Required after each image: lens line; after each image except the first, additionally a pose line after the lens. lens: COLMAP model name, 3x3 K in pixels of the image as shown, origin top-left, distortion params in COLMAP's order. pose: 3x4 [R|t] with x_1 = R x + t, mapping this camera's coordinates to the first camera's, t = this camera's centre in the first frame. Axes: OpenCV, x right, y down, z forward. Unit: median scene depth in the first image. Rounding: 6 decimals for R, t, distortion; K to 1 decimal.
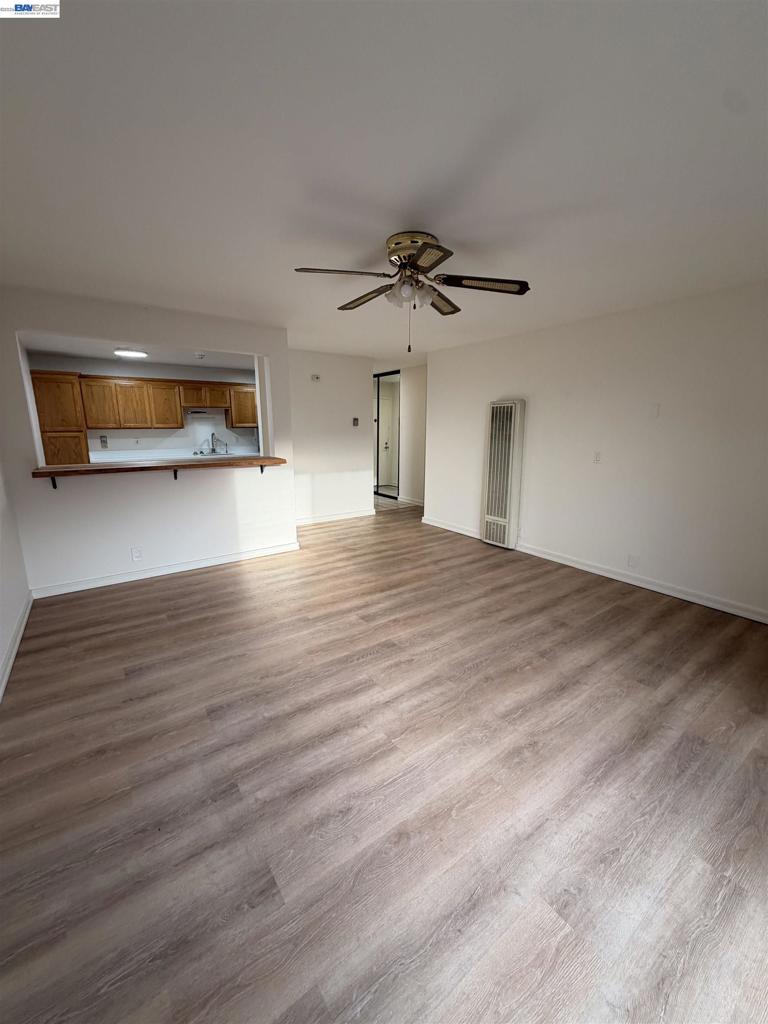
lens RADIAL K [[411.6, 0, 388.6], [0, 411.6, 513.1], [0, 0, 1]] dist [0.001428, 0.000700]
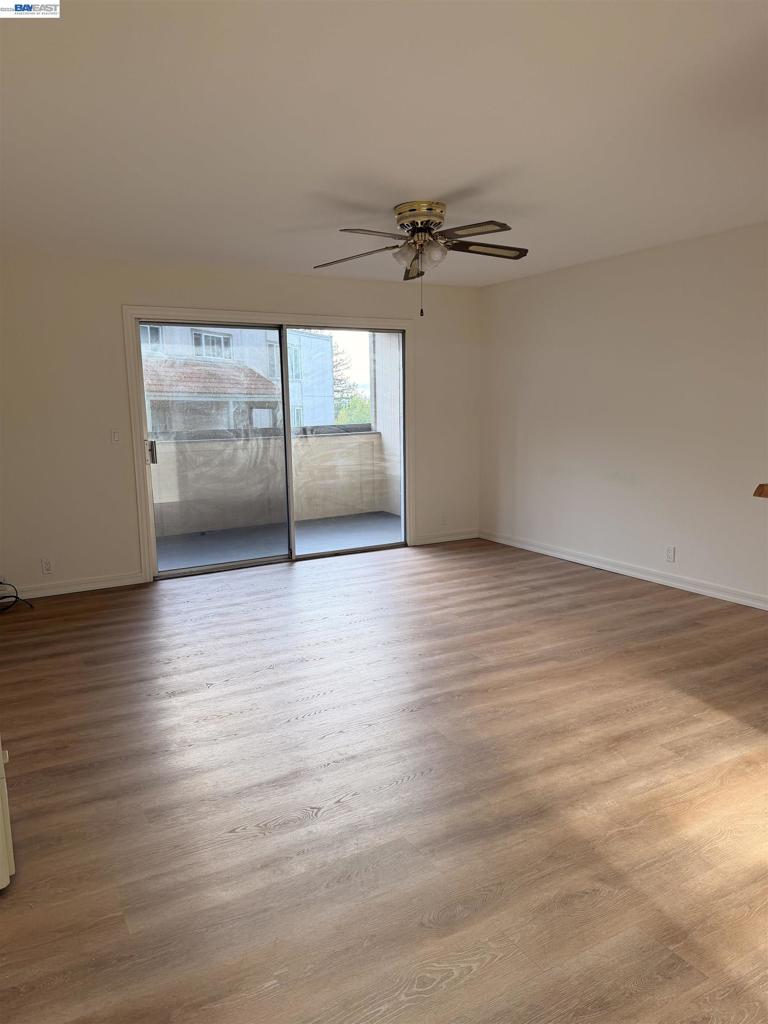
lens RADIAL K [[684.2, 0, 384.2], [0, 684.2, 511.6], [0, 0, 1]] dist [0.003225, -0.009011]
pose [[-0.993738, -0.001356, 0.111729, -0.049928], [0.039431, 0.931338, 0.362014, -0.589697], [-0.104548, 0.364153, -0.925452, 2.875964]]
